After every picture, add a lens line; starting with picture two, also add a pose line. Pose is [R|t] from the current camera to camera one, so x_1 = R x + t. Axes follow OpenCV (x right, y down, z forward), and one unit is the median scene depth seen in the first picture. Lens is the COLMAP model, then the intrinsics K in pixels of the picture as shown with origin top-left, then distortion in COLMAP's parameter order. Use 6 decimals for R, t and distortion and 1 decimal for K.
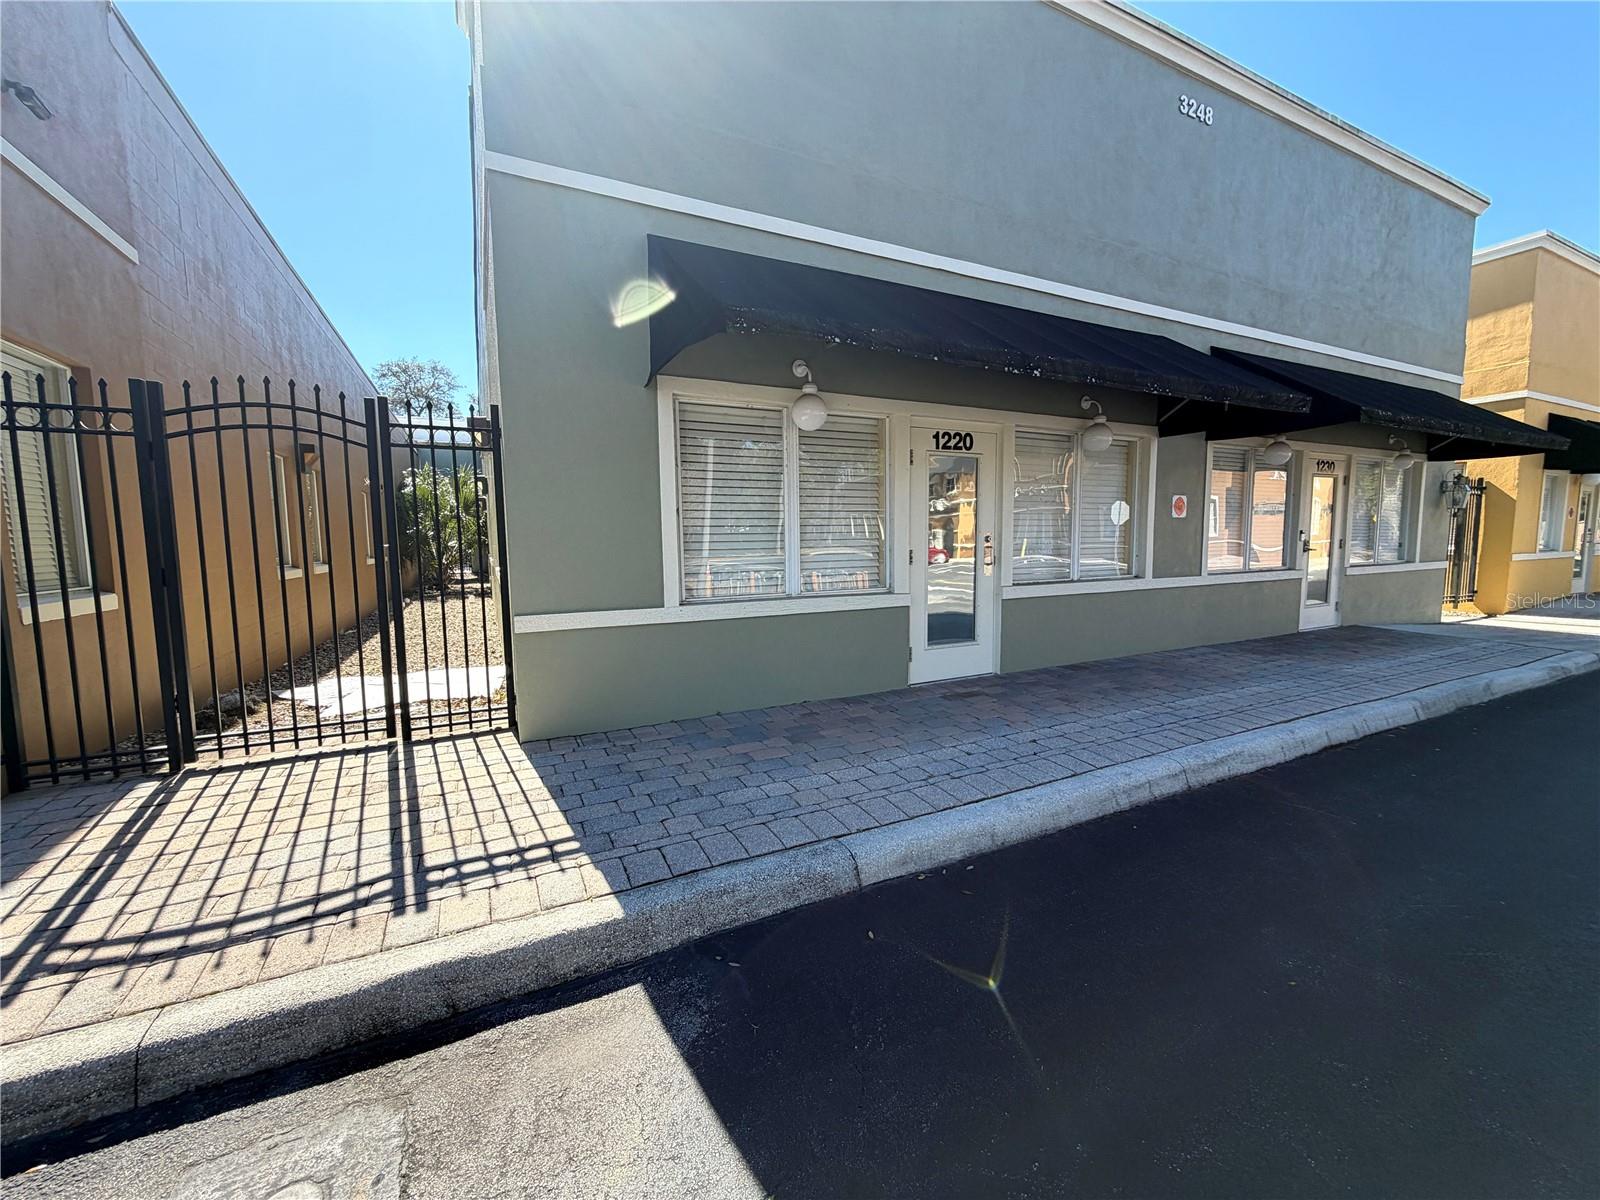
lens RADIAL K [[635.4, 0, 785.1], [0, 635.4, 598.8], [0, 0, 1]] dist [-0.001022, 0.000822]
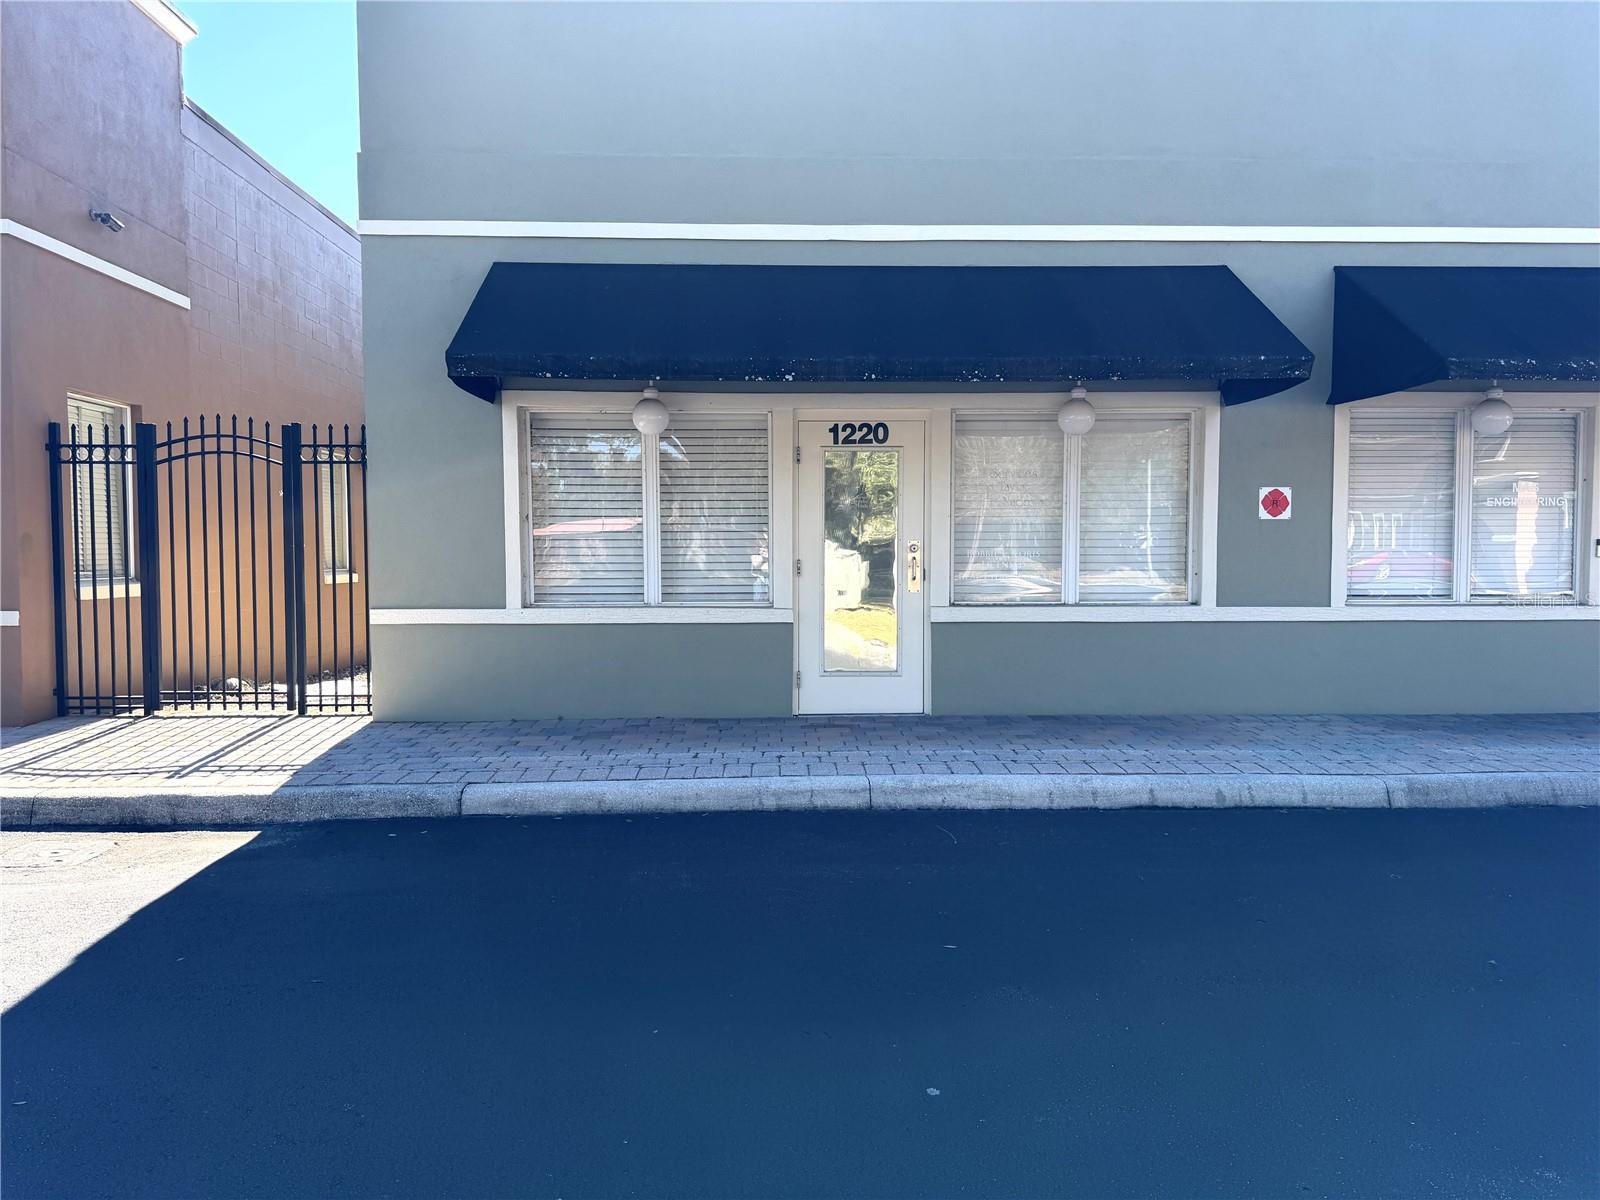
lens RADIAL K [[1126.1, 0, 793.7], [0, 1126.1, 602.4], [0, 0, 1]] dist [0.057417, -0.049613]
pose [[0.910932, 0.030685, -0.411414, 0.836397], [-0.048402, 0.998292, -0.032712, 0.034143], [0.409708, 0.049712, 0.910861, -0.419315]]
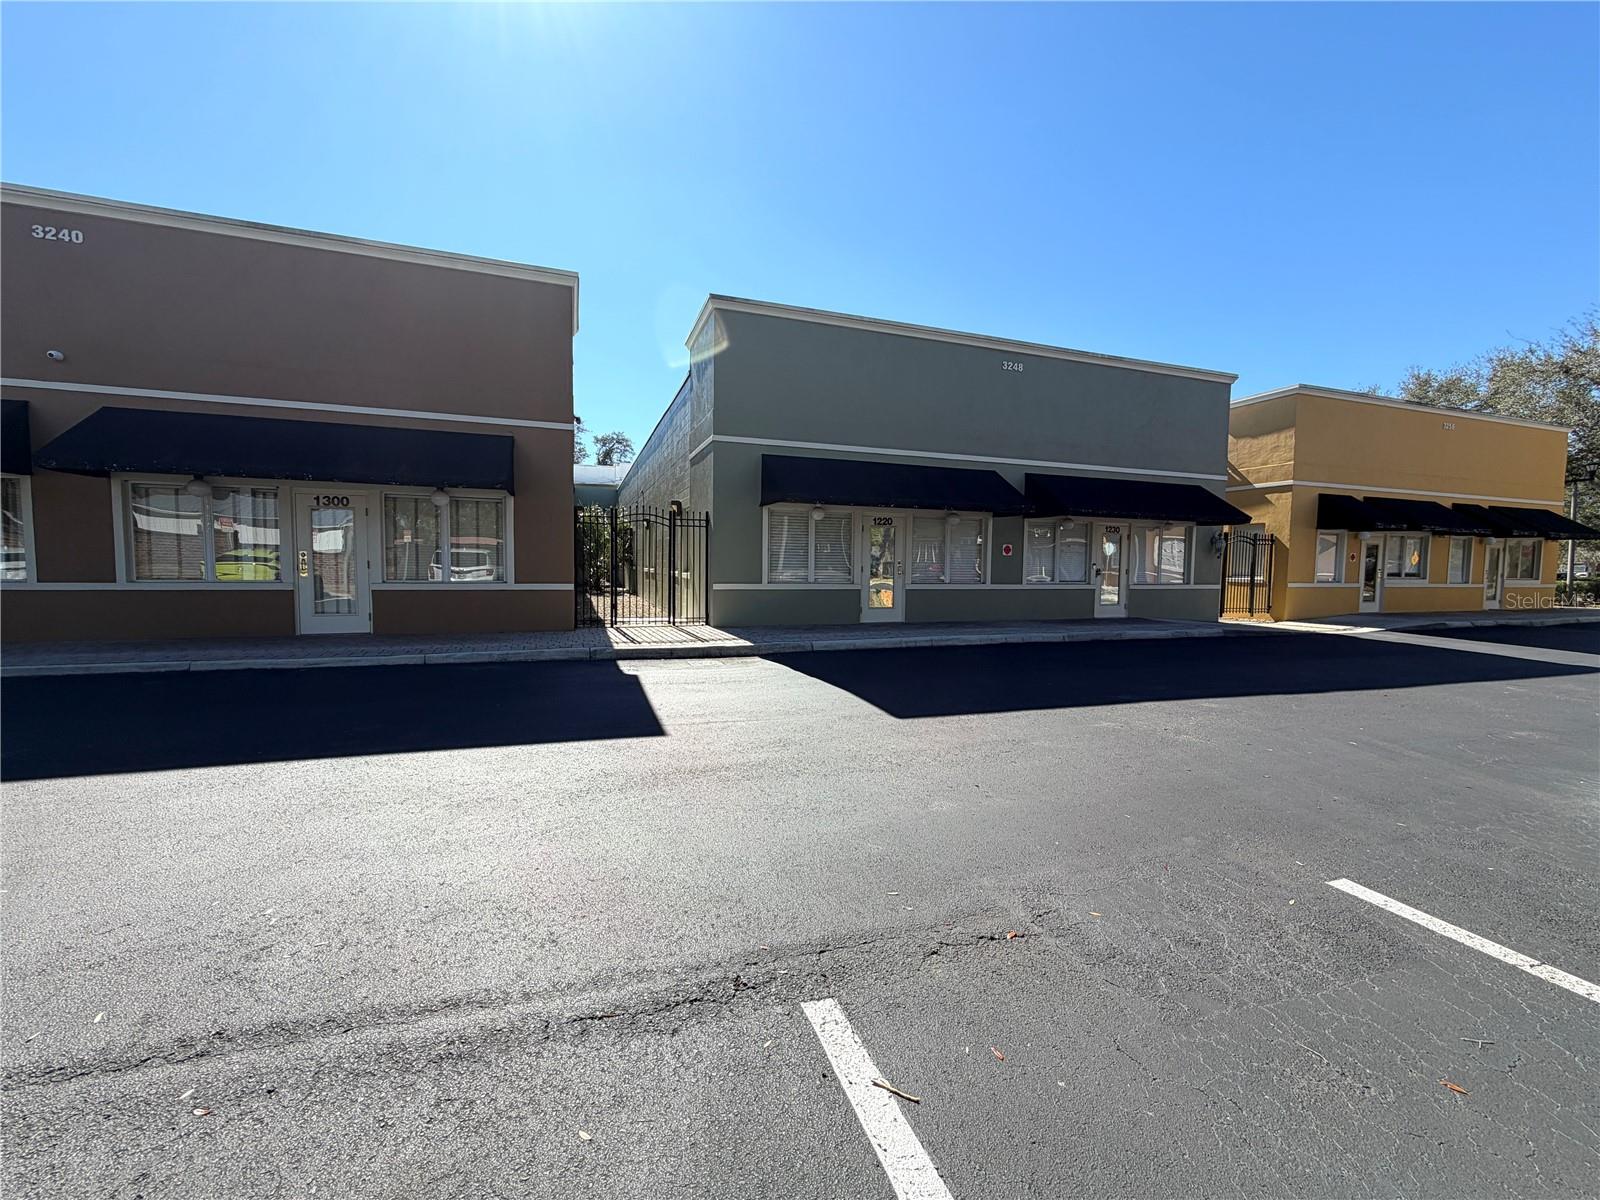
lens RADIAL K [[633.9, 0, 788.8], [0, 633.9, 599.8], [0, 0, 1]] dist [0.001842, 0.000259]
pose [[0.992395, 0.034399, -0.118193, 0.210284], [-0.038123, 0.998841, -0.029396, 0.132372], [0.117045, 0.033678, 0.992555, -1.431823]]
